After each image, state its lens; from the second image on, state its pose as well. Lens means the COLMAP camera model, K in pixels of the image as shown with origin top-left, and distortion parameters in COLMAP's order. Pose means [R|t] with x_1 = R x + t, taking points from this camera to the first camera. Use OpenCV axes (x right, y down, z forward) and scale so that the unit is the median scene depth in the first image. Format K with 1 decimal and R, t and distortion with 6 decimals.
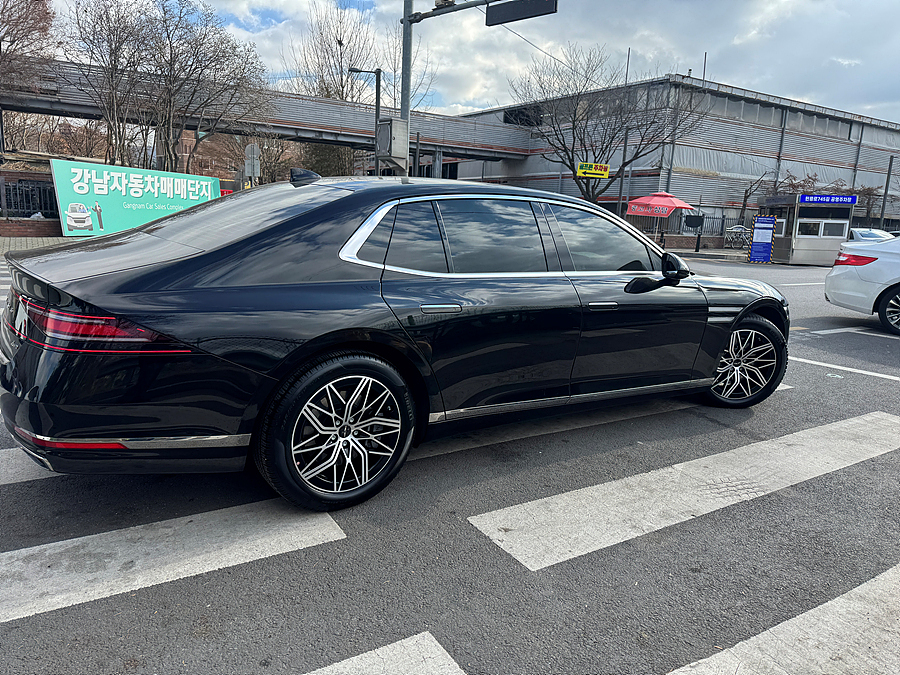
lens RADIAL K [[621.2, 0, 464.5], [0, 621.2, 346.1], [0, 0, 1]] dist [0.033636, -0.035566]
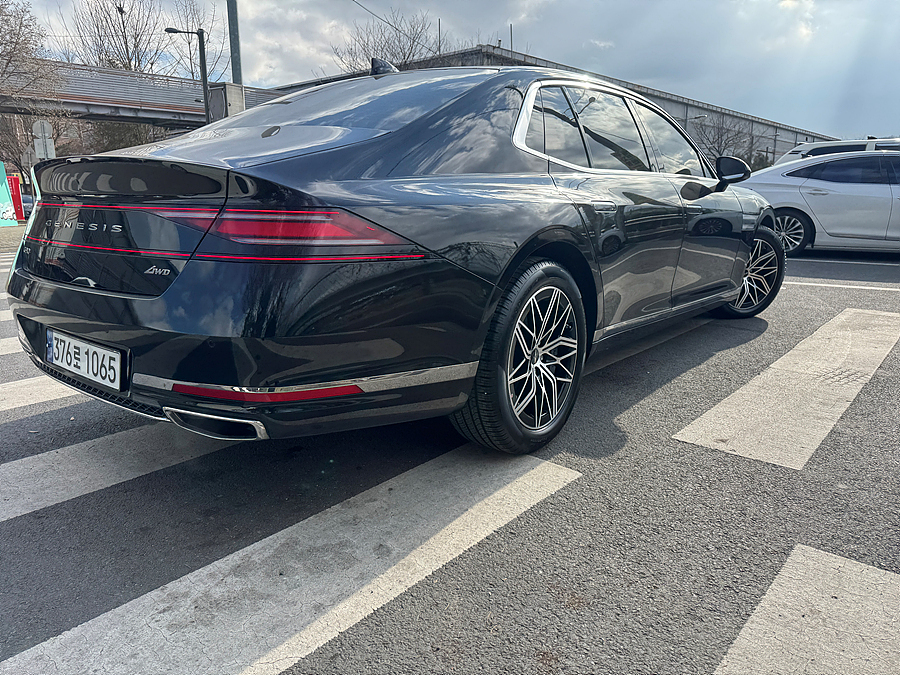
lens RADIAL K [[621.2, 0, 451.3], [0, 621.2, 332.9], [0, 0, 1]] dist [0.033636, -0.035566]
pose [[0.958710, -0.115936, 0.259679, -0.510202], [0.113165, 0.993245, 0.025648, 0.071501], [-0.260899, 0.004798, 0.965354, 0.222554]]
